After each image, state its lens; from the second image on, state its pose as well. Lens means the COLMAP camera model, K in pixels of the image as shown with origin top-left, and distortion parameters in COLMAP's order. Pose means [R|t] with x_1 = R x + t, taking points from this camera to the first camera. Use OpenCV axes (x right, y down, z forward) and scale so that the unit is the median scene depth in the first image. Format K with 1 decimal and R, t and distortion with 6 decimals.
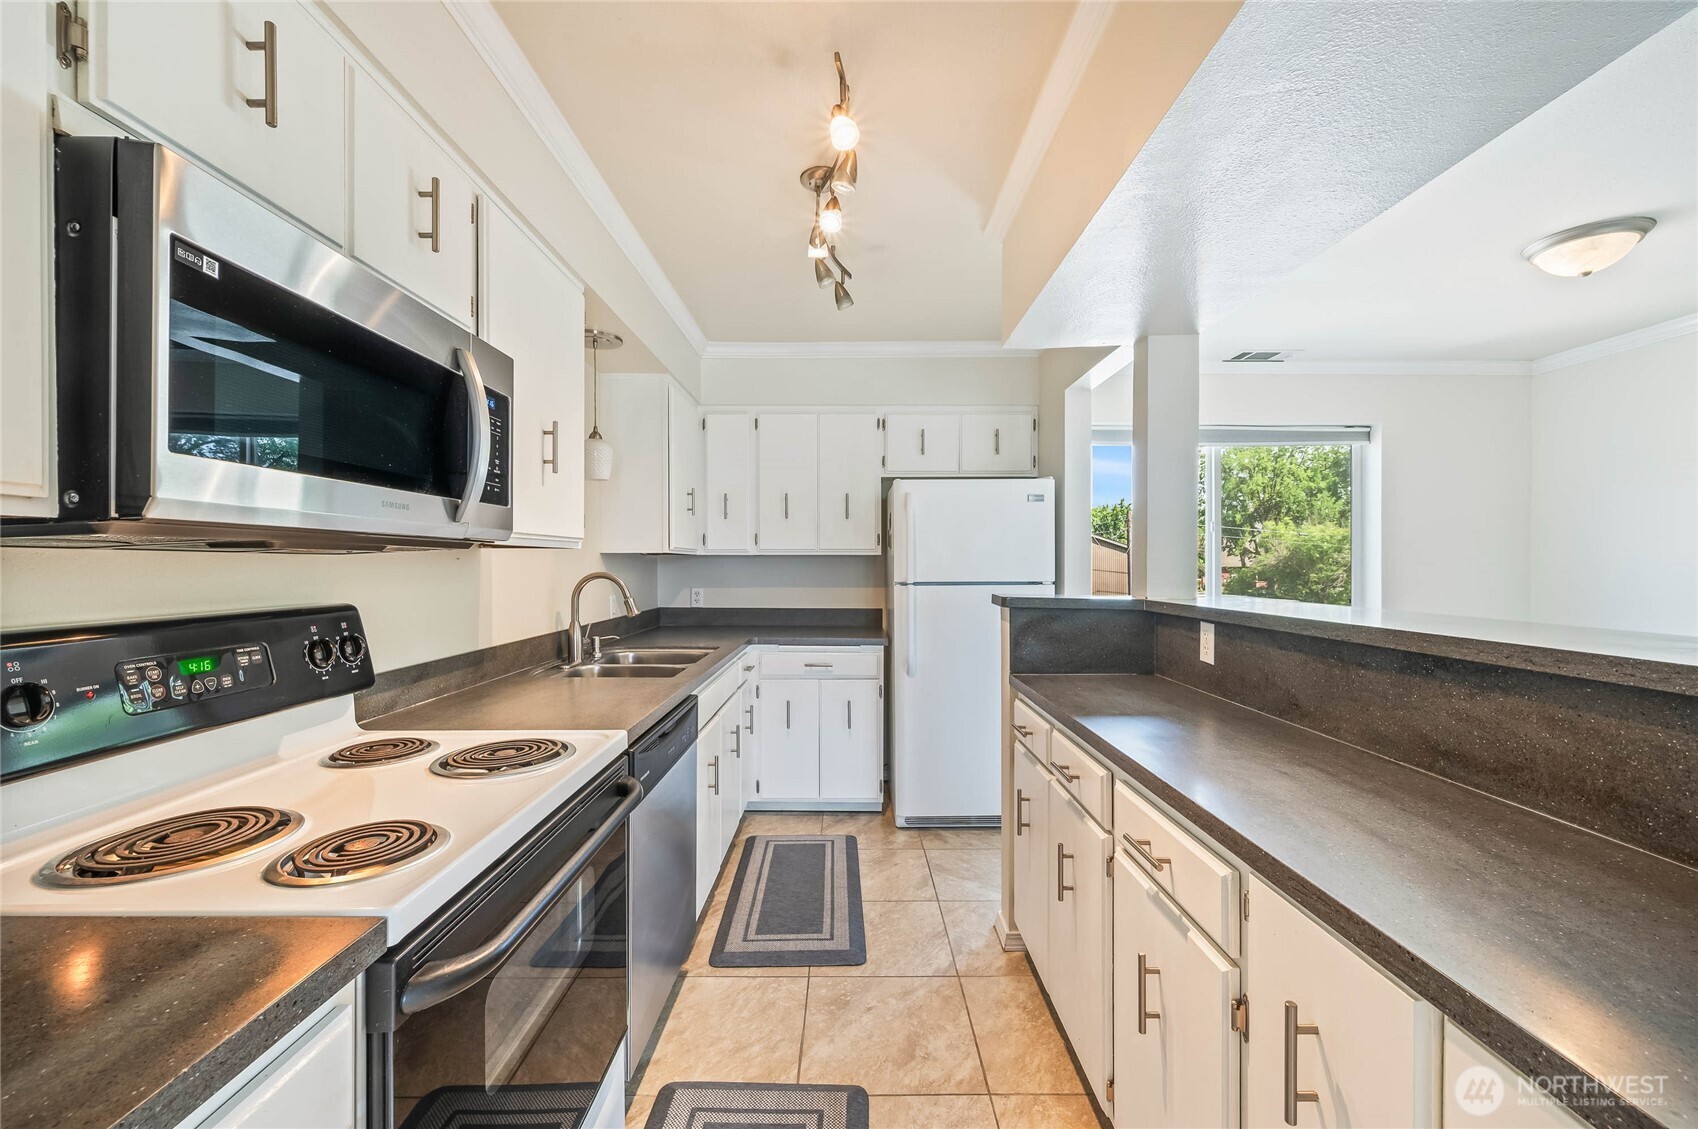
lens RADIAL K [[674.8, 0, 833.5], [0, 674.8, 562.3], [0, 0, 1]] dist [-0.005086, 0.001238]
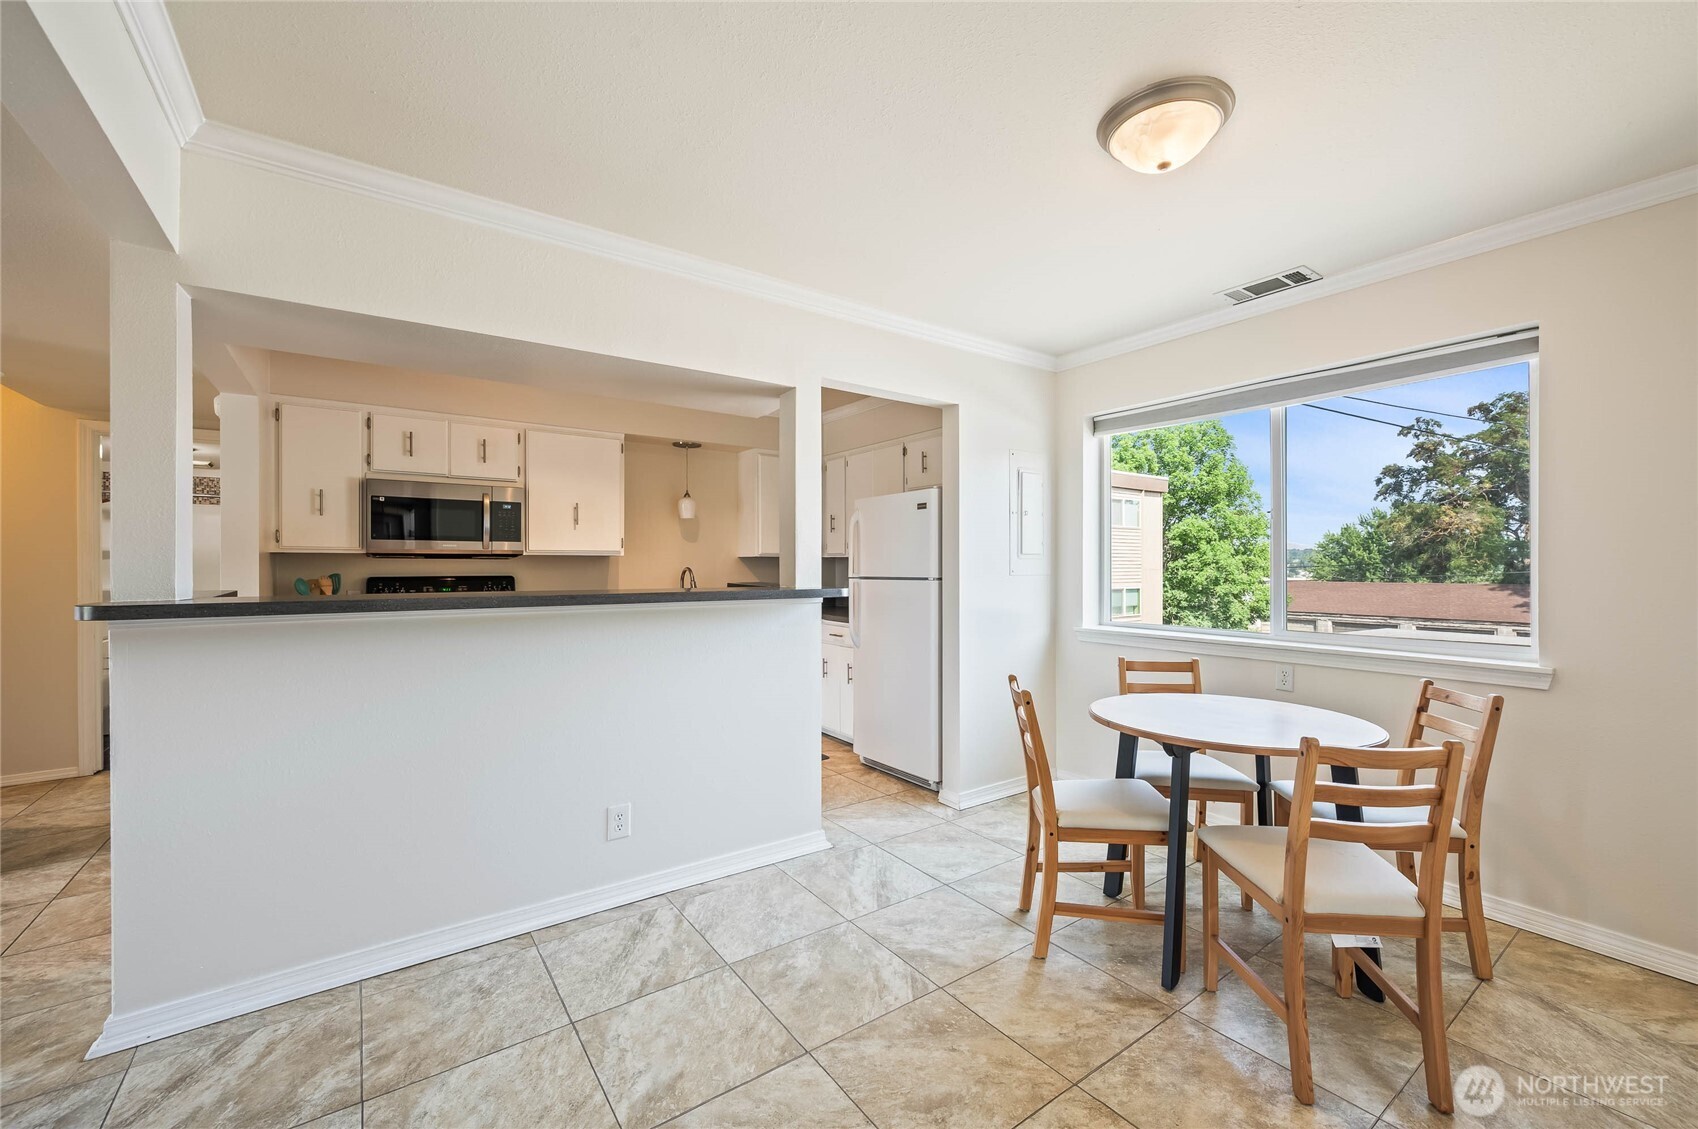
lens RADIAL K [[674.8, 0, 843.4], [0, 674.8, 564.4], [0, 0, 1]] dist [-0.005086, 0.001238]
pose [[0.595825, -0.000917, -0.803114, 1.725080], [-0.000566, 0.999999, -0.001561, 0.010152], [0.803114, 0.001385, 0.595823, 0.280726]]
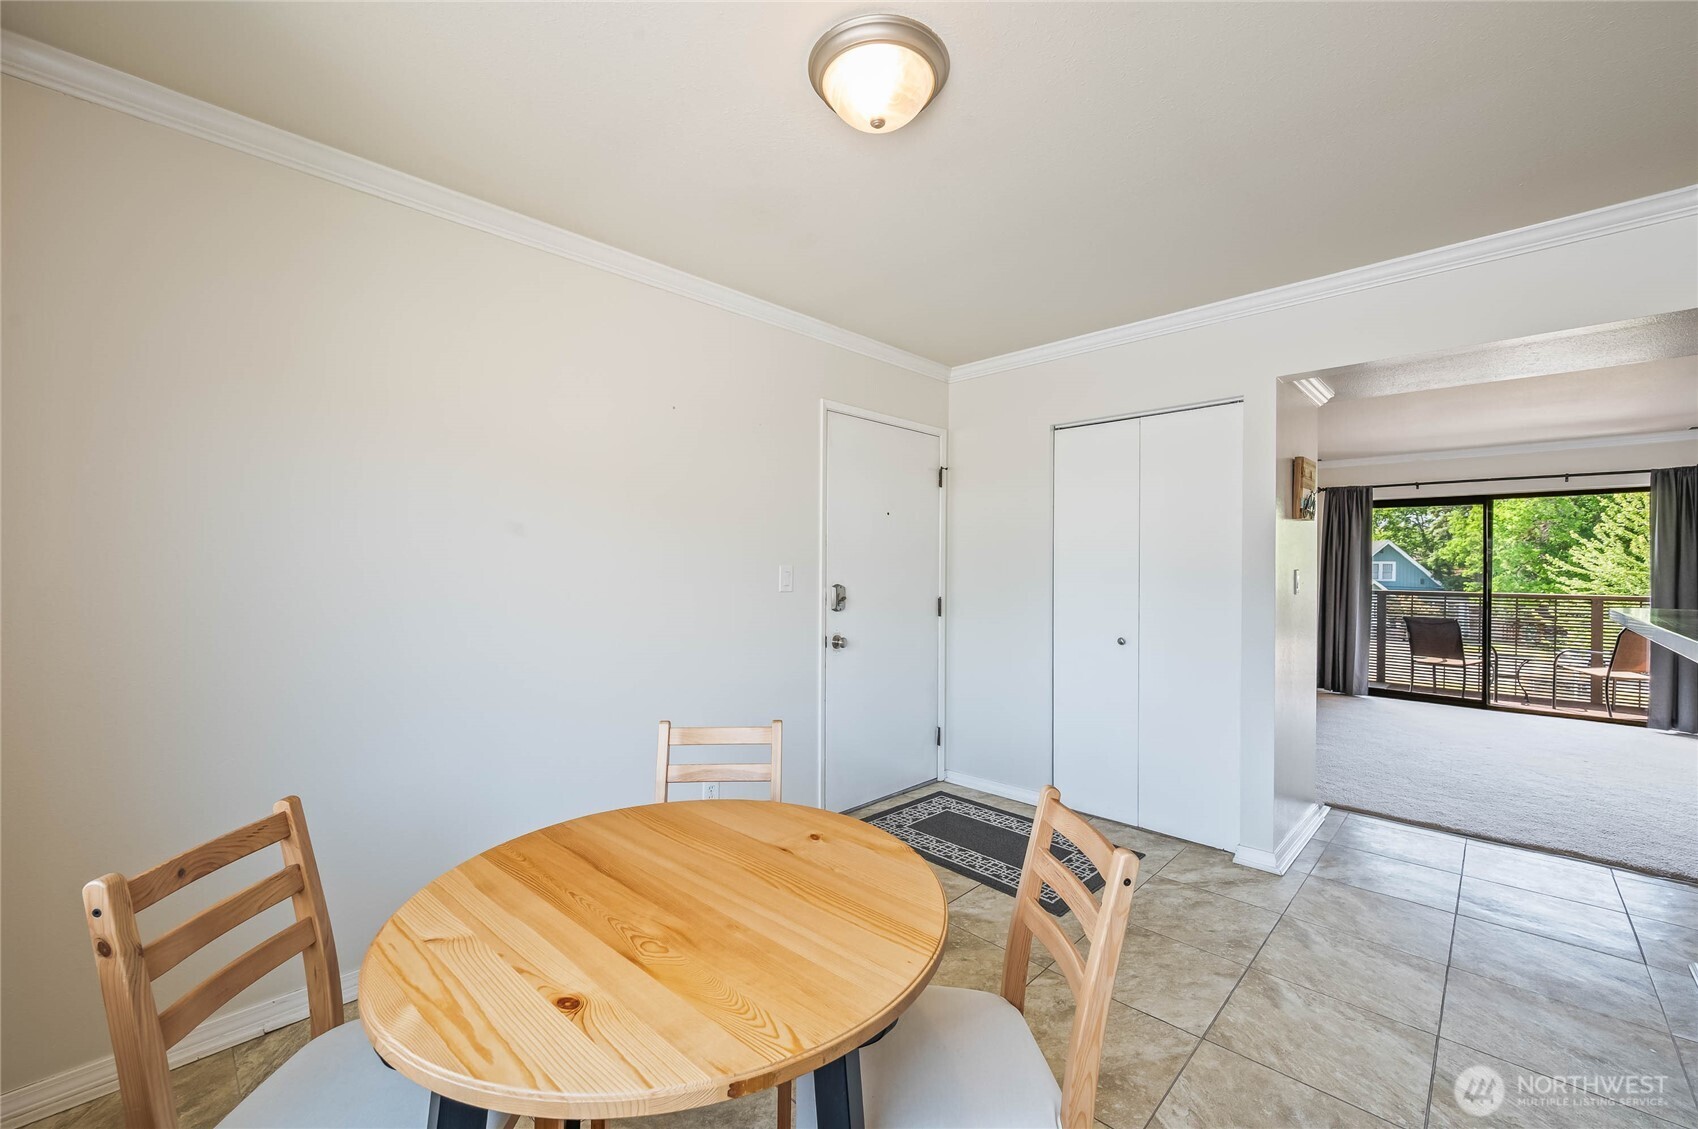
lens RADIAL K [[674.8, 0, 841.5], [0, 674.8, 564.1], [0, 0, 1]] dist [-0.005086, 0.001238]
pose [[-0.725636, -0.007359, 0.688040, 0.774496], [-0.011694, 0.999930, -0.001638, -0.004757], [-0.687980, -0.009235, -0.725671, 1.711231]]
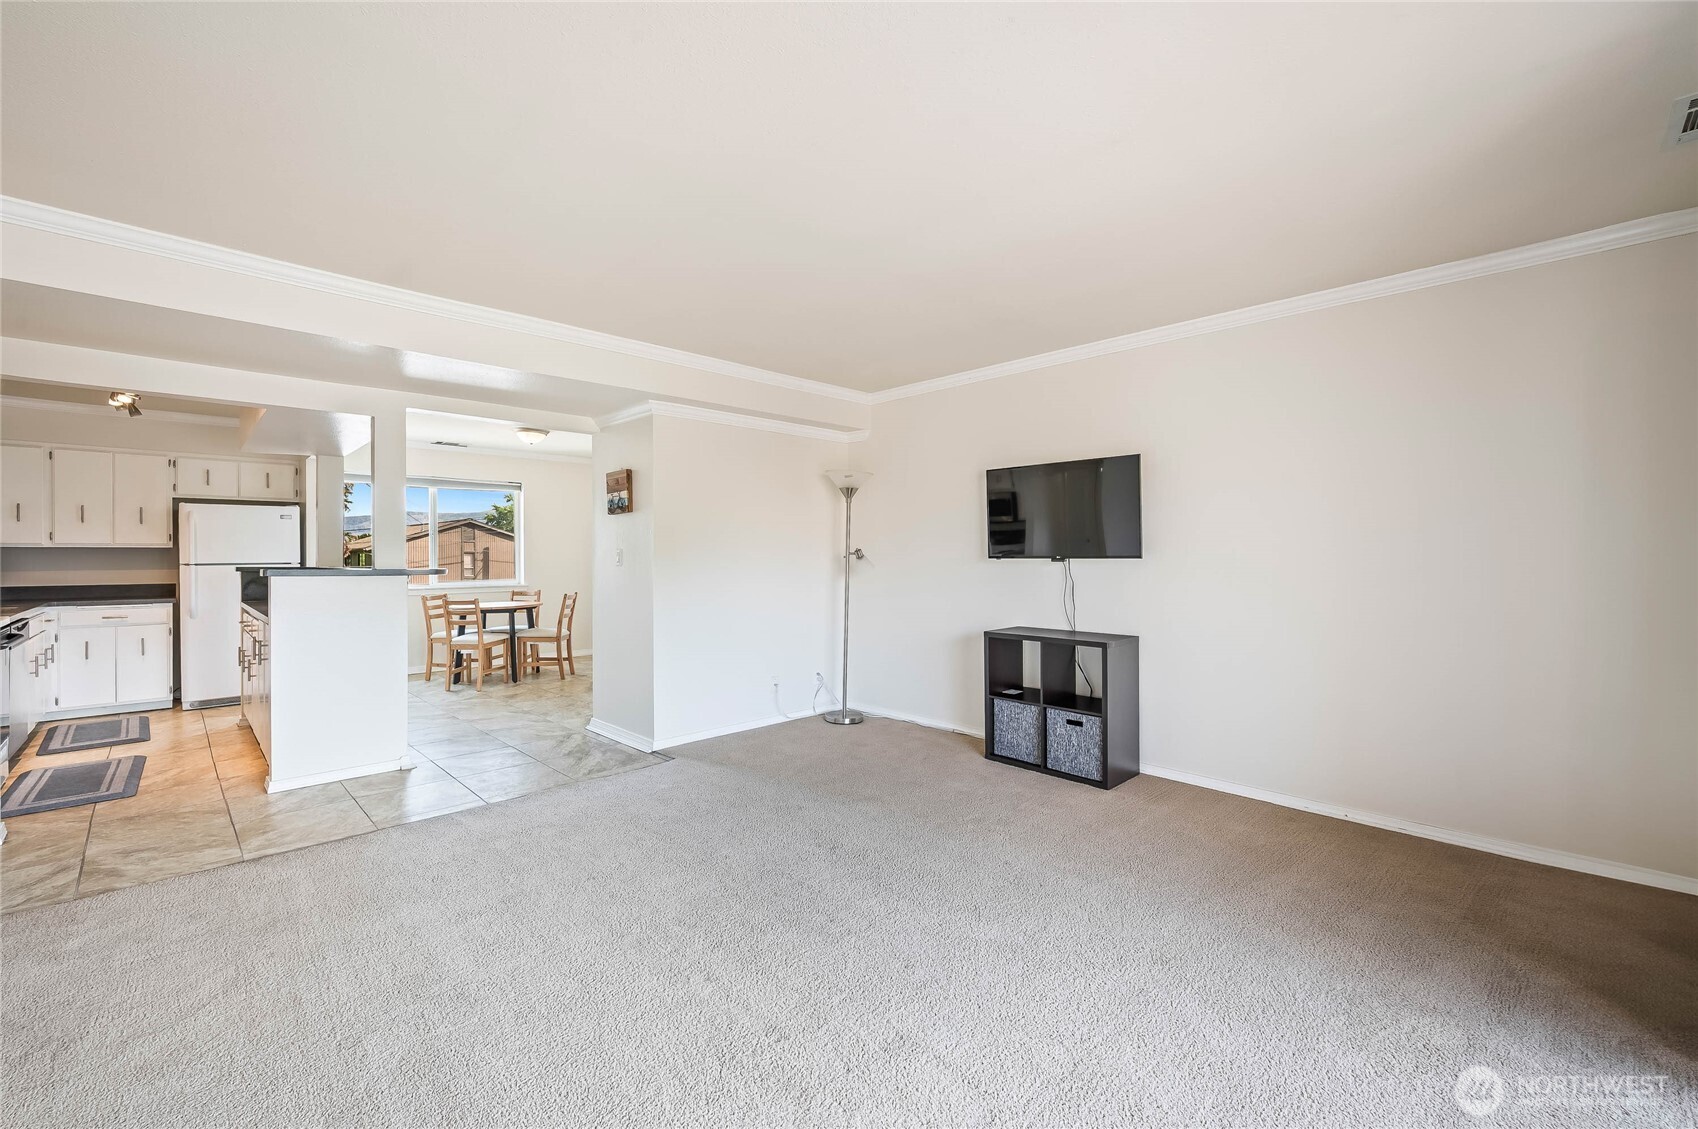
lens RADIAL K [[716.8, 0, 869.3], [0, 716.8, 555.1], [0, 0, 1]] dist [0.000447, -0.000035]
pose [[0.696099, -0.003440, 0.717937, 0.003301], [0.003865, 0.999992, 0.001044, 0.018033], [-0.717935, 0.002048, 0.696107, -2.208608]]
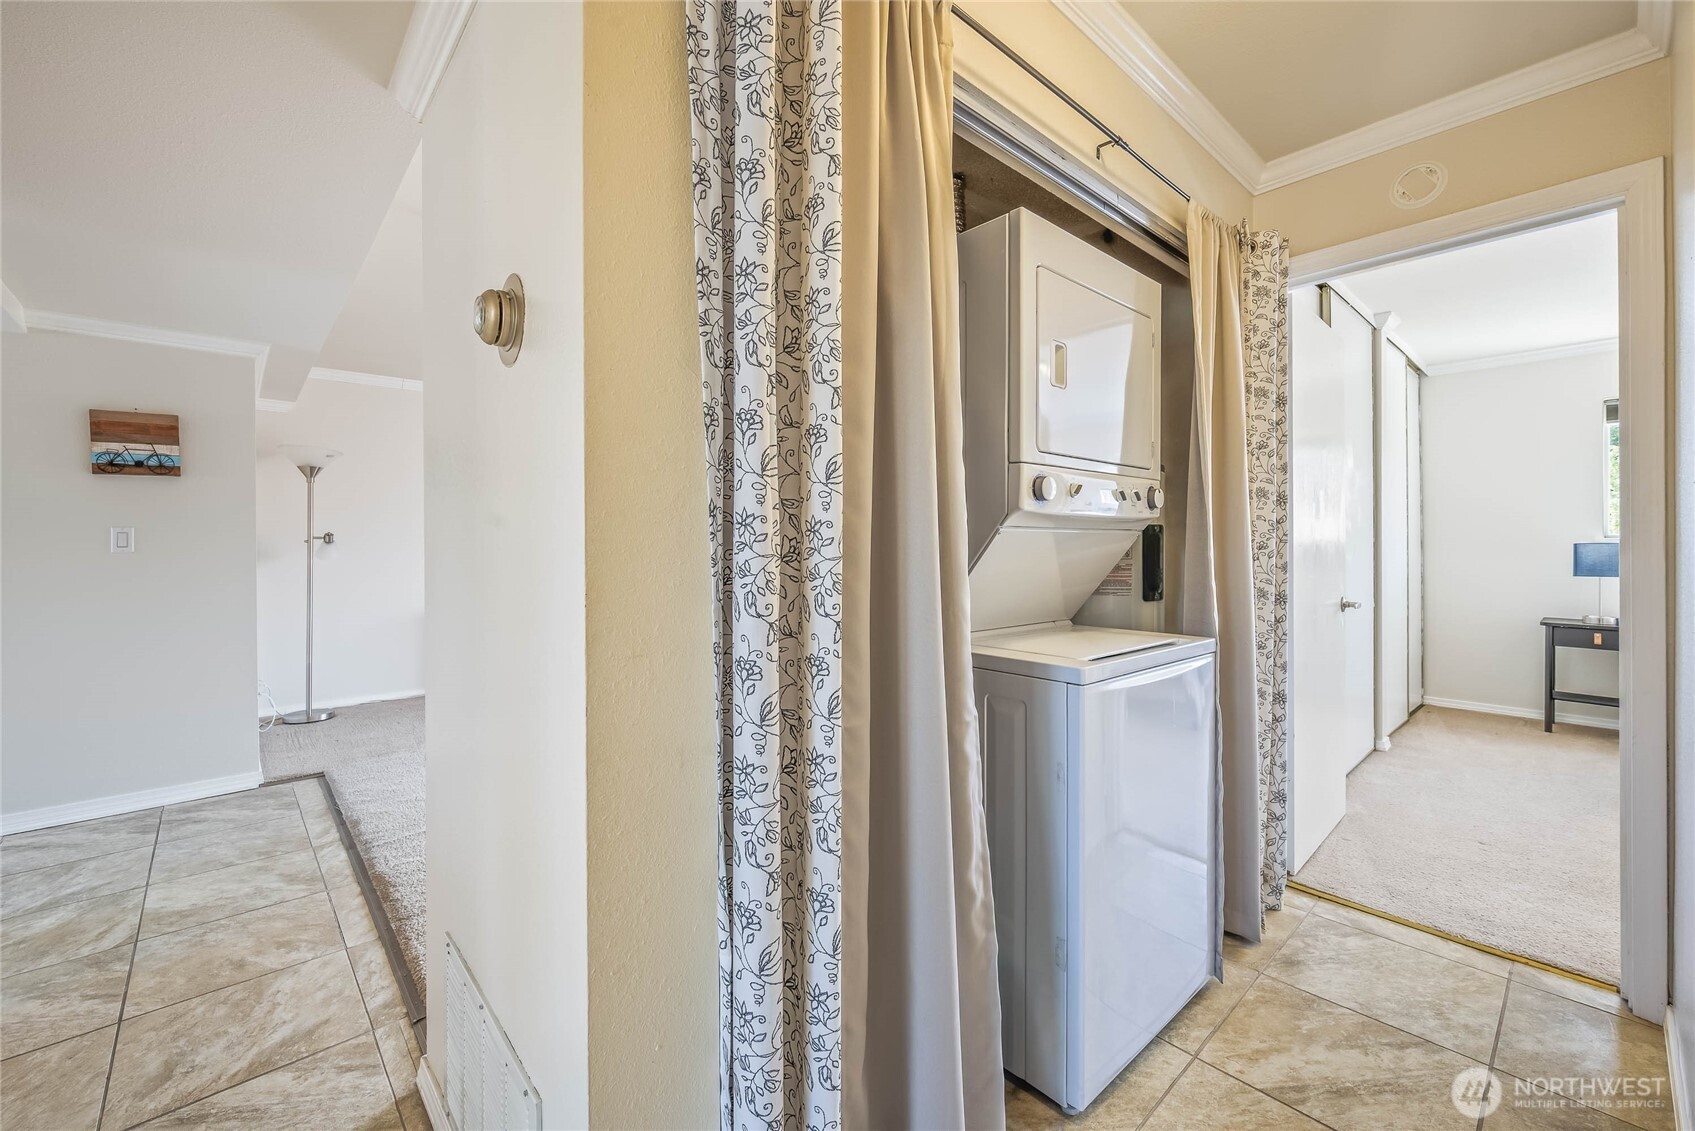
lens RADIAL K [[681.4, 0, 851.6], [0, 681.4, 541.2], [0, 0, 1]] dist [-0.005735, 0.000498]
pose [[-0.680615, 0.001901, 0.732639, -1.031279], [0.003766, 0.999993, 0.000903, 0.029466], [-0.732632, 0.003374, -0.680617, -0.217399]]
